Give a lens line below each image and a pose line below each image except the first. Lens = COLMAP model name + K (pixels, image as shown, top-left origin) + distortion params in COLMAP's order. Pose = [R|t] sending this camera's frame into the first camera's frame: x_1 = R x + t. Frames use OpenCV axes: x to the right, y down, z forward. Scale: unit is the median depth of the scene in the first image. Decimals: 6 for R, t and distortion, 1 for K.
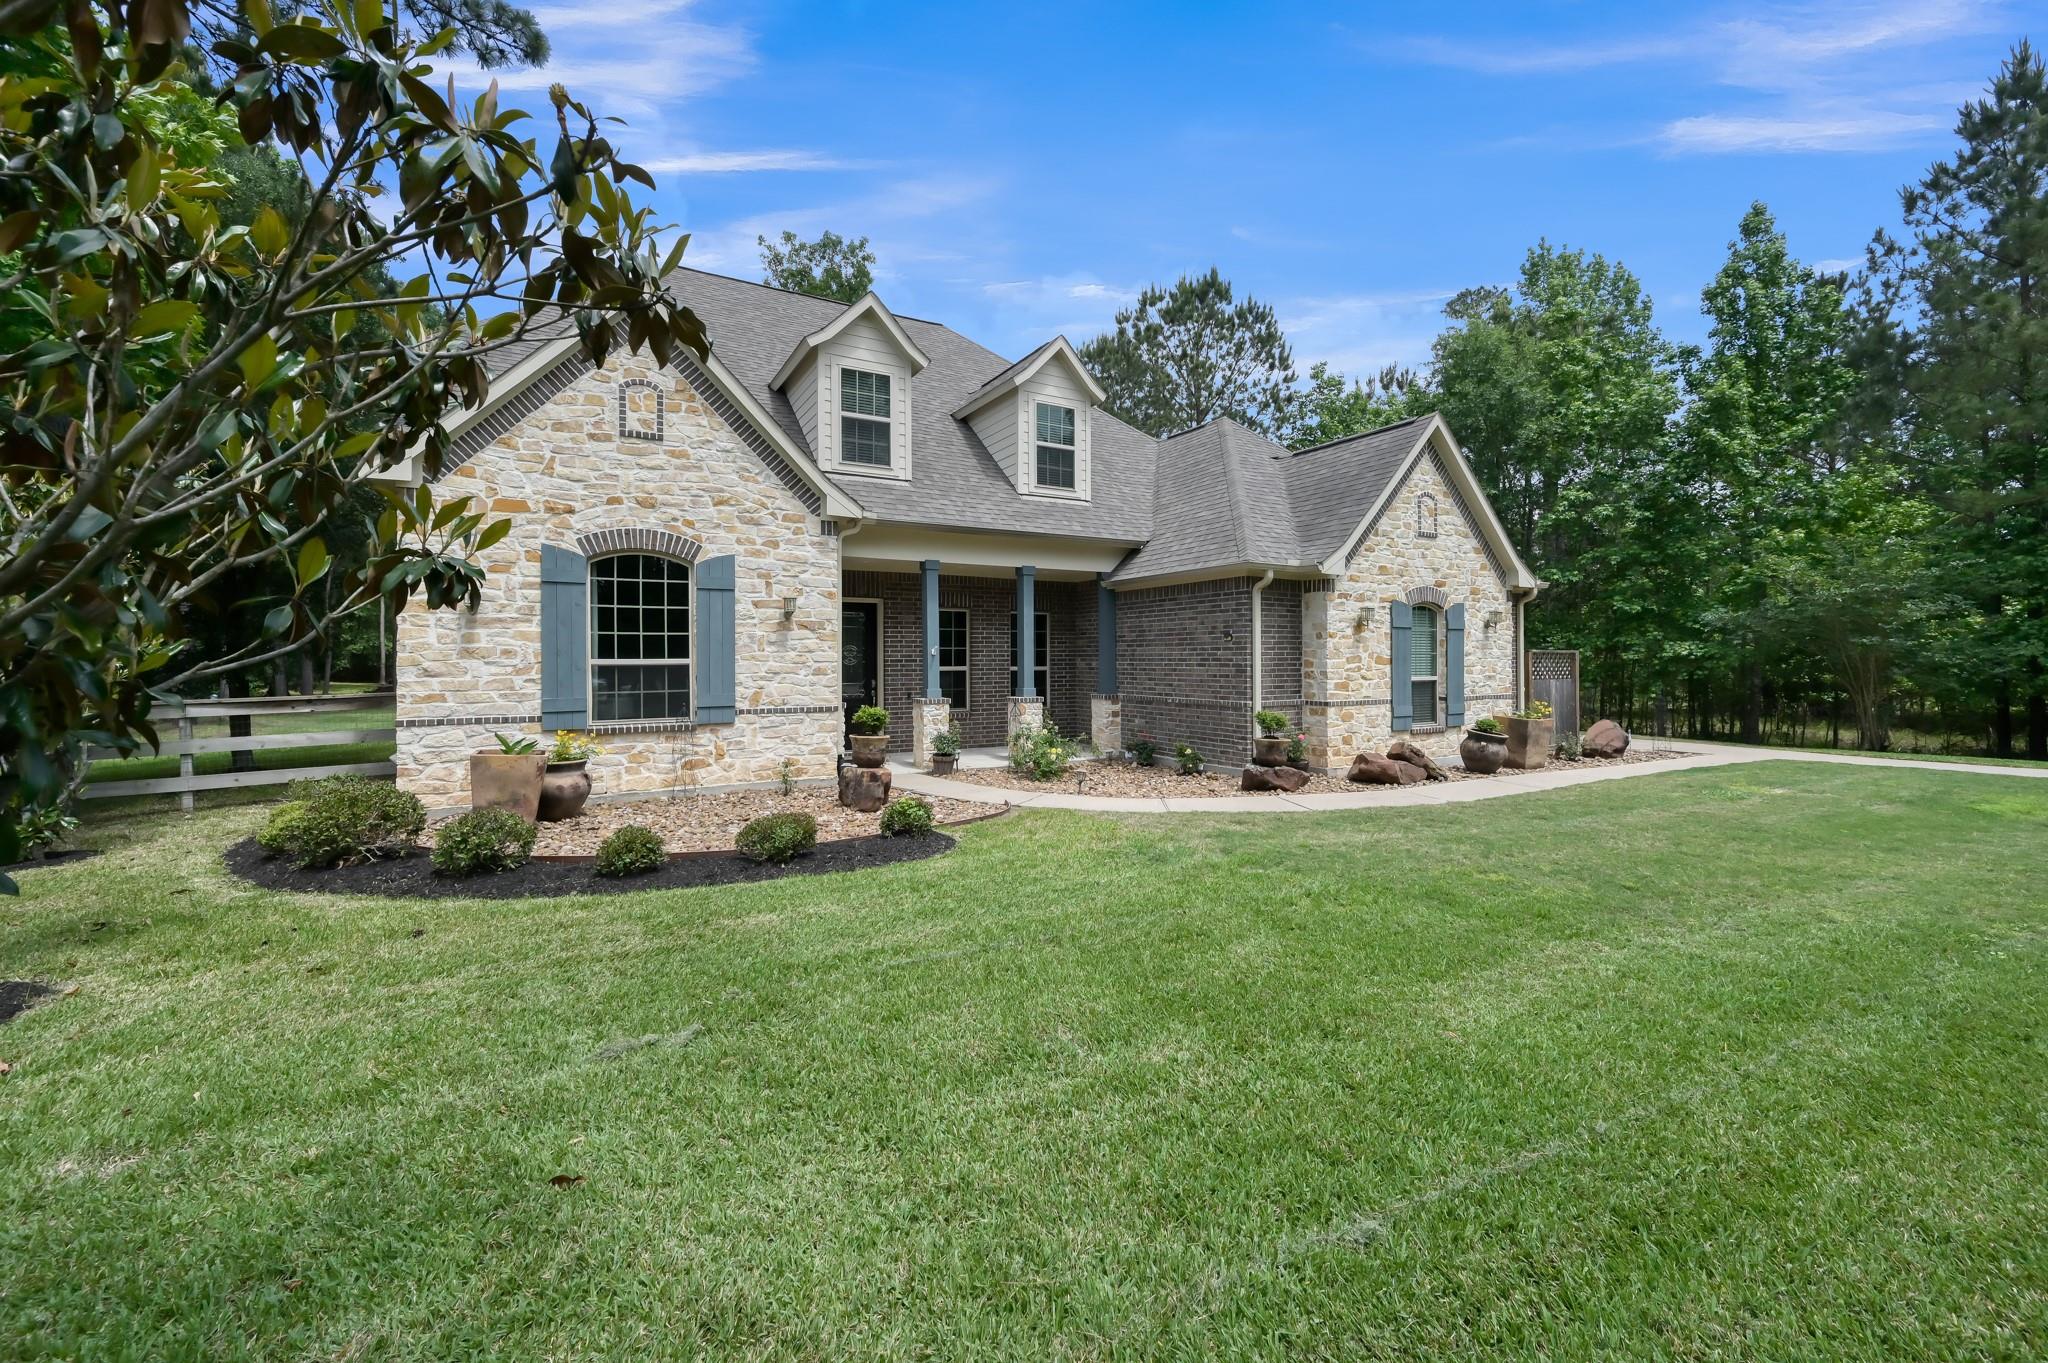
lens RADIAL K [[813.9, 0, 1021.5], [0, 813.9, 637.1], [0, 0, 1]] dist [0.001828, 0.001246]
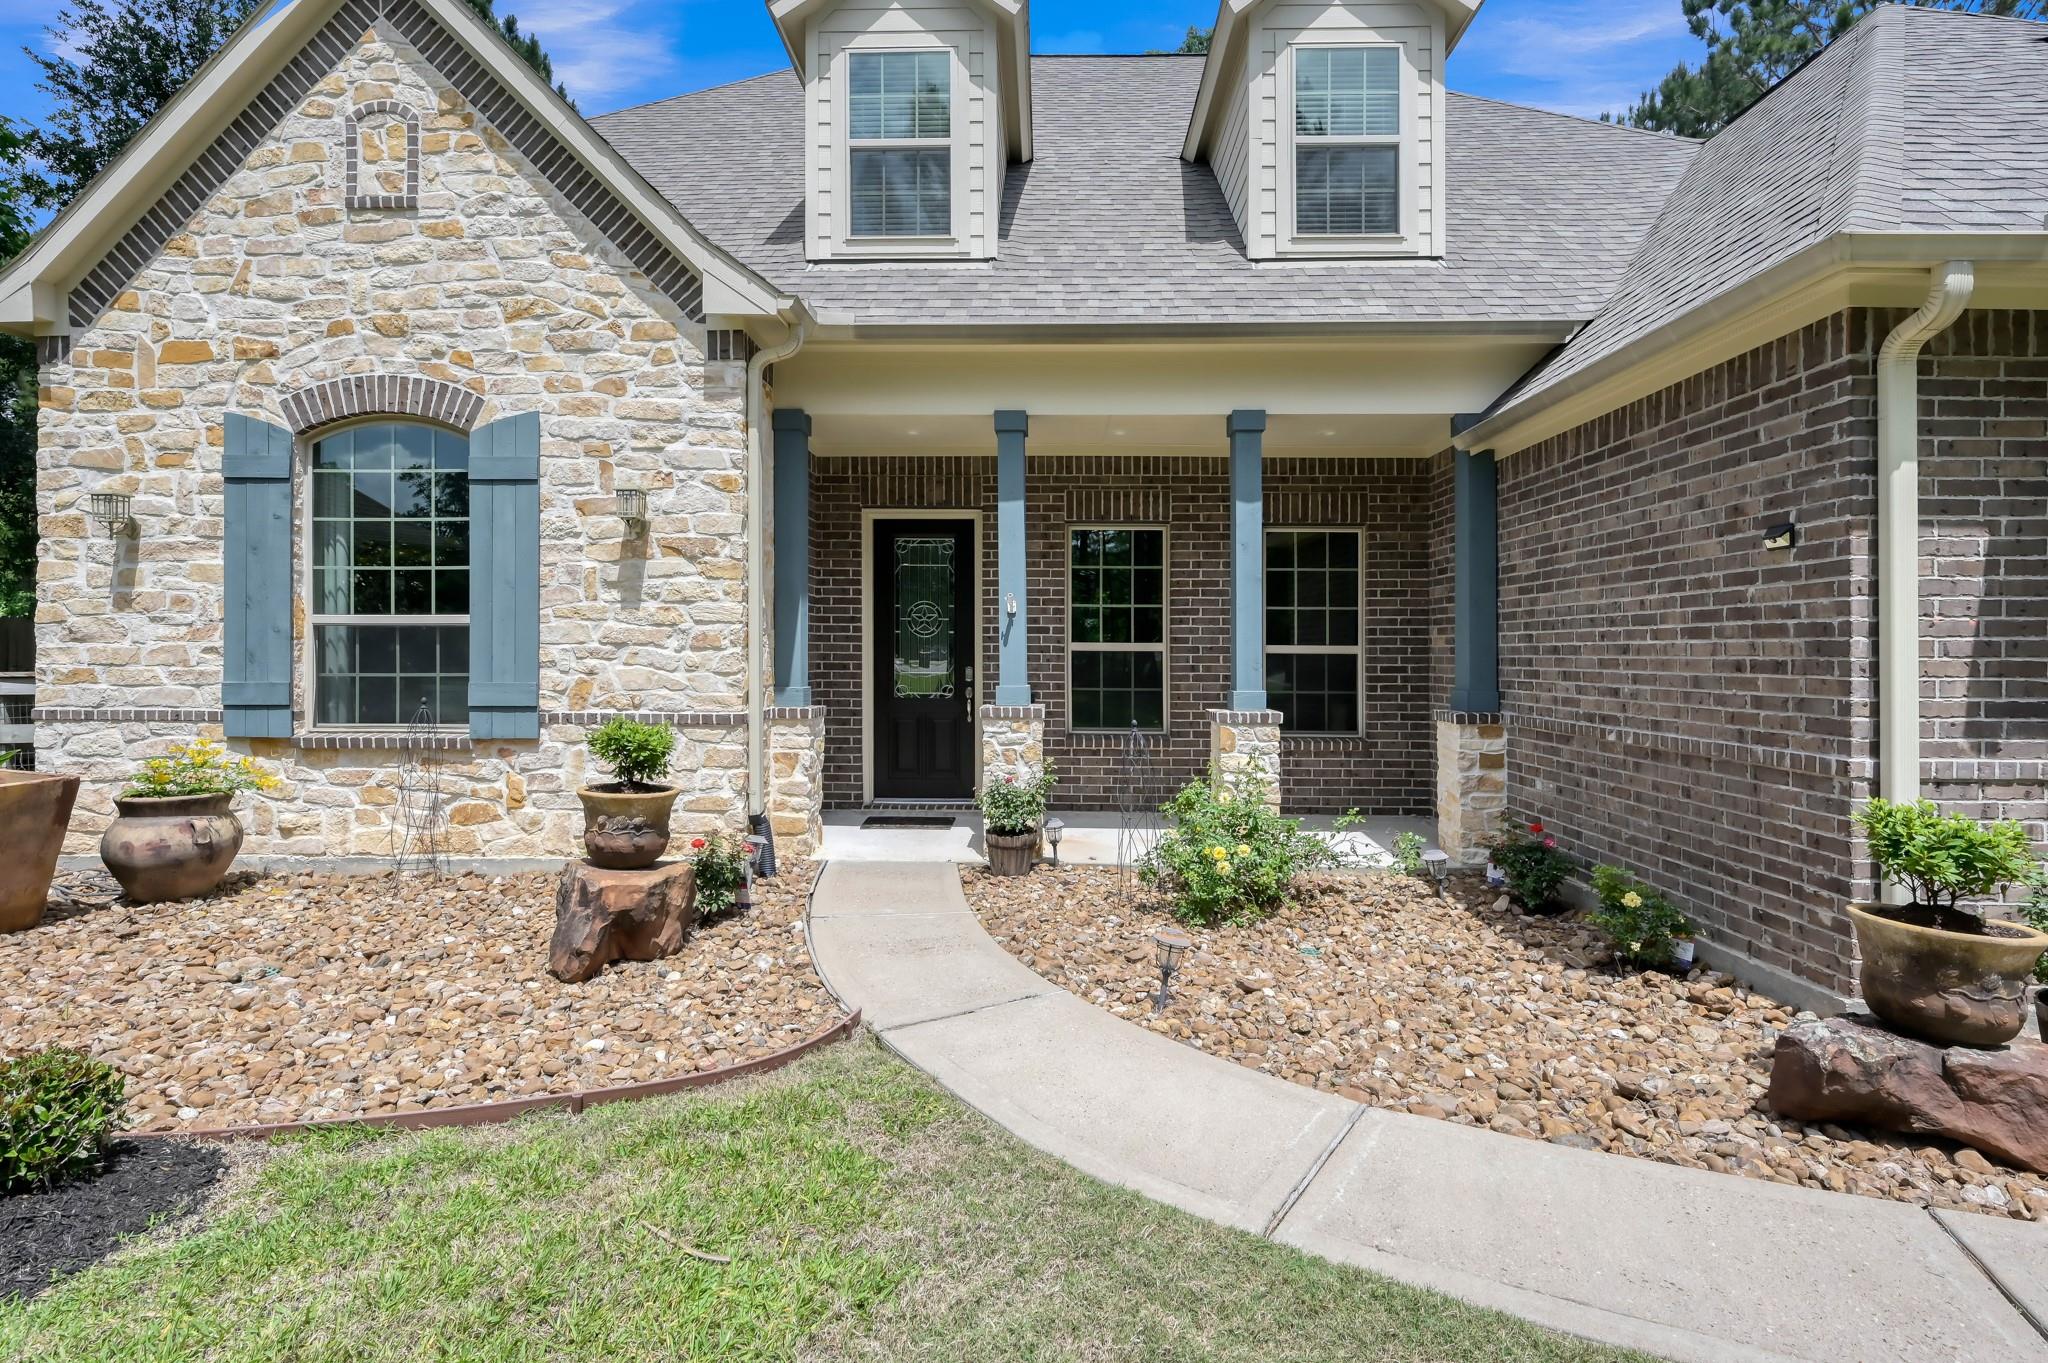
lens RADIAL K [[988.4, 0, 1022.9], [0, 988.4, 635.1], [0, 0, 1]] dist [-0.006248, 0.000051]
pose [[0.858048, 0.000095, -0.513569, 0.223568], [0.005822, 0.999934, 0.009912, 0.034102], [0.513536, -0.011495, 0.857991, 0.609165]]
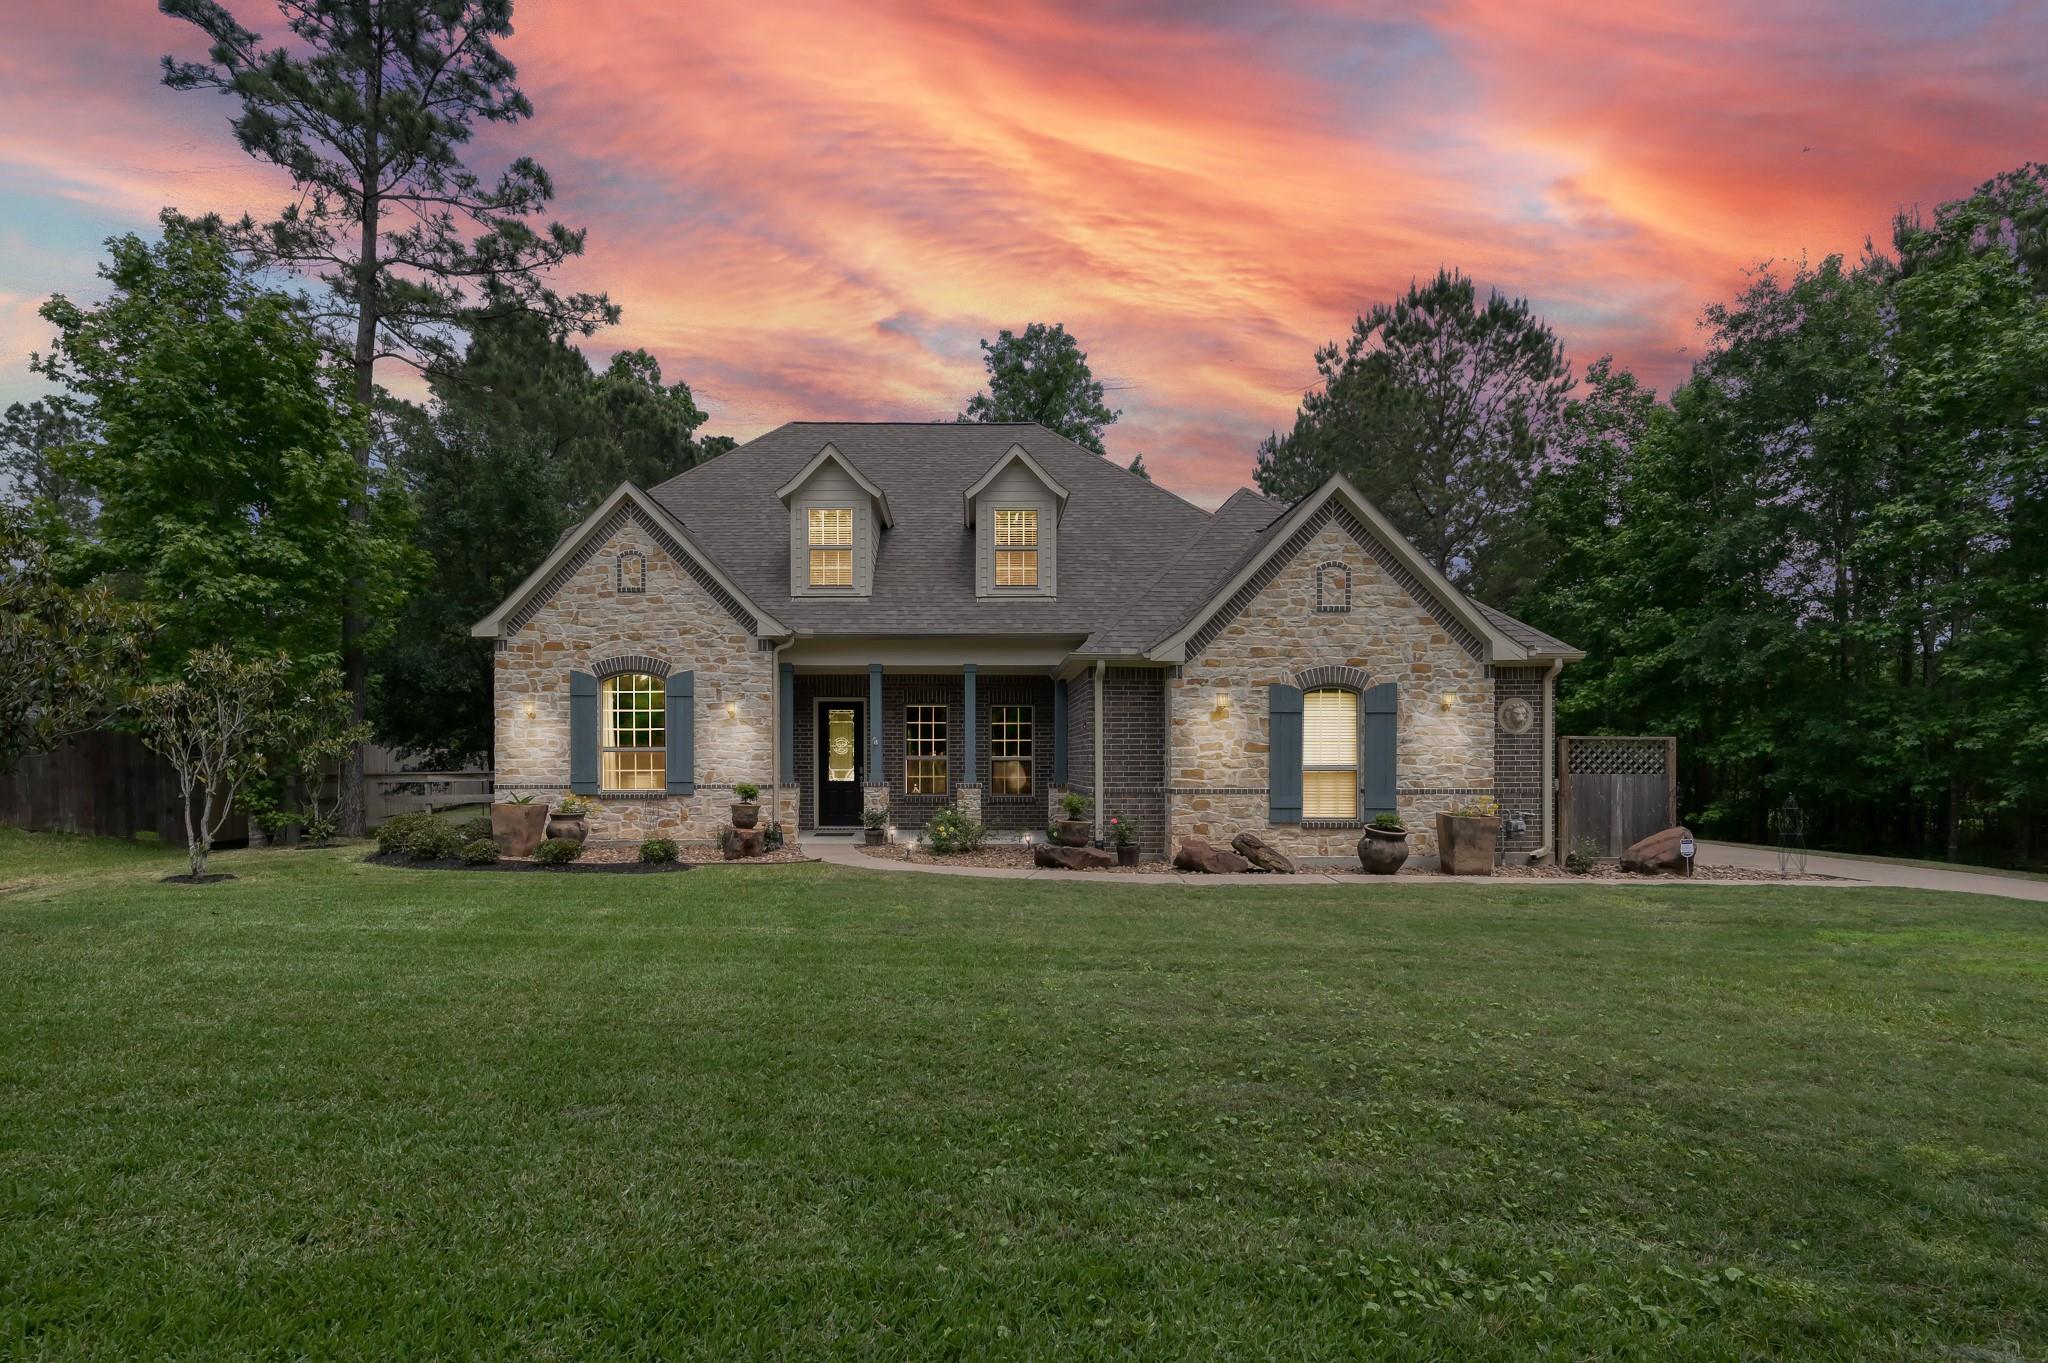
lens RADIAL K [[948.5, 0, 968.6], [0, 948.5, 735.1], [0, 0, 1]] dist [0.002081, -0.000721]
pose [[0.869727, -0.010736, -0.493417, 0.802985], [0.010508, 0.999940, -0.003237, 0.016125], [0.493422, -0.002369, 0.869787, -0.140654]]
